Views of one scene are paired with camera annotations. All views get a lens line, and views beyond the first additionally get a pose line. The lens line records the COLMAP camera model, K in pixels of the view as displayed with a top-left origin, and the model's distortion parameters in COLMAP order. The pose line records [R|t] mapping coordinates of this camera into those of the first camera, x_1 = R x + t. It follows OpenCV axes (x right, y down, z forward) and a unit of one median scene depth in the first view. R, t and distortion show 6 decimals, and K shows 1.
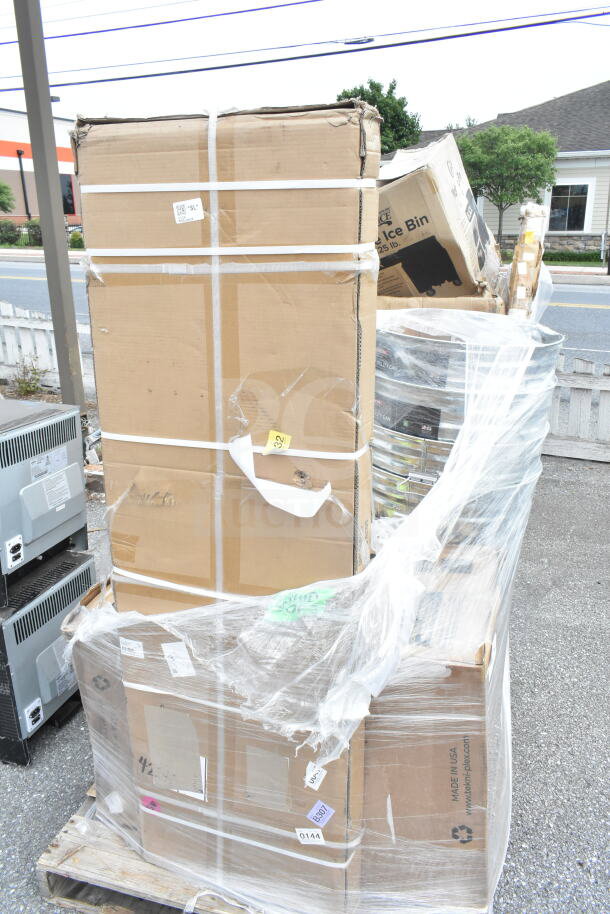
lens RADIAL K [[691.4, 0, 304.2], [0, 691.4, 457.2], [0, 0, 1]] dist [-0.024066, 0.011185]
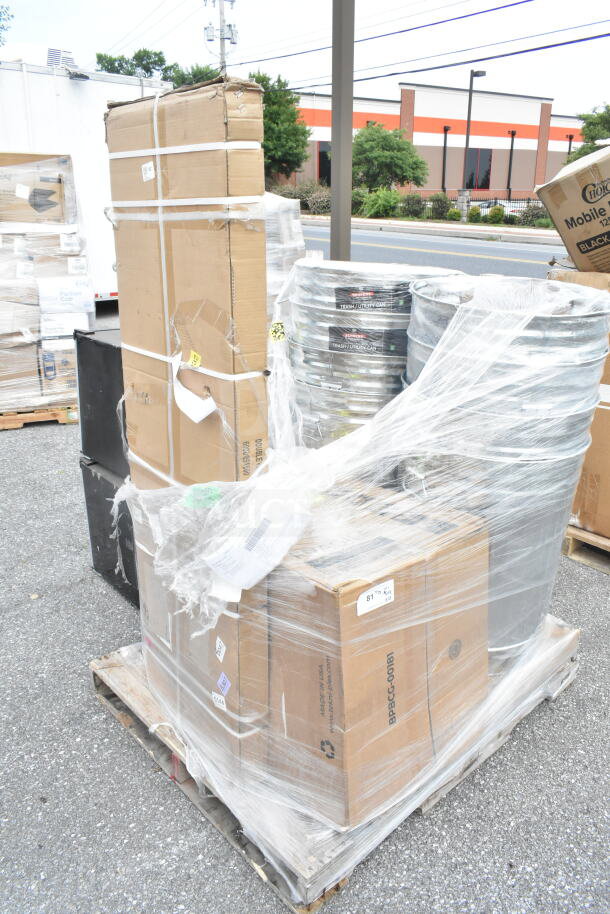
lens RADIAL K [[691.4, 0, 303.6], [0, 691.4, 456.8], [0, 0, 1]] dist [-0.024066, 0.011185]
pose [[0.852668, 0.190641, -0.486430, 0.695518], [-0.175332, 0.981469, 0.077315, 0.016523], [0.492155, 0.019363, 0.870292, 0.020933]]
